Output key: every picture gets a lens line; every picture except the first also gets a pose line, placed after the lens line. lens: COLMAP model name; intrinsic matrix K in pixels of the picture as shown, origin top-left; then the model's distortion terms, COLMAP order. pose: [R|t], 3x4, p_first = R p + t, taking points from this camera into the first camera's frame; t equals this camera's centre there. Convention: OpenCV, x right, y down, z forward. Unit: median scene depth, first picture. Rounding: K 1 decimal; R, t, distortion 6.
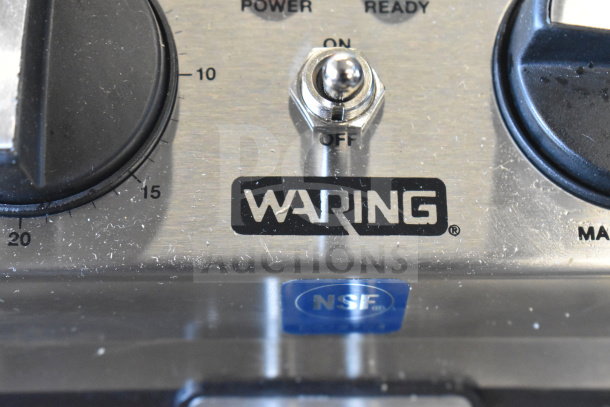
lens RADIAL K [[1438.4, 0, 305.0], [0, 1438.4, 203.5], [0, 0, 1]] dist [-0.003215, 0.048137]
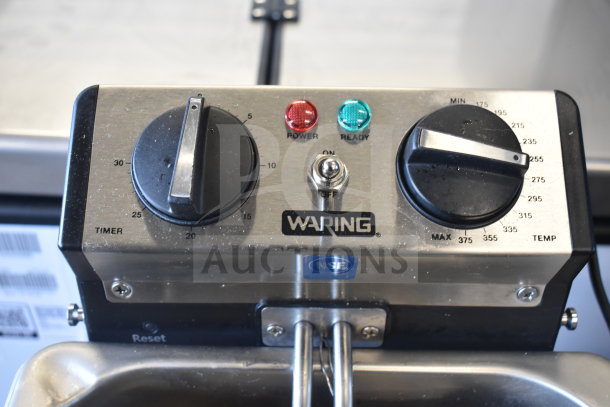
lens RADIAL K [[739.8, 0, 305.0], [0, 739.8, 203.5], [0, 0, 1]] dist [-0.002313, -0.000034]
pose [[0.999798, 0.014349, -0.014108, 0.002354], [-0.014626, 0.999698, -0.019730, -0.006443], [0.013821, 0.019932, 0.999706, -0.186161]]
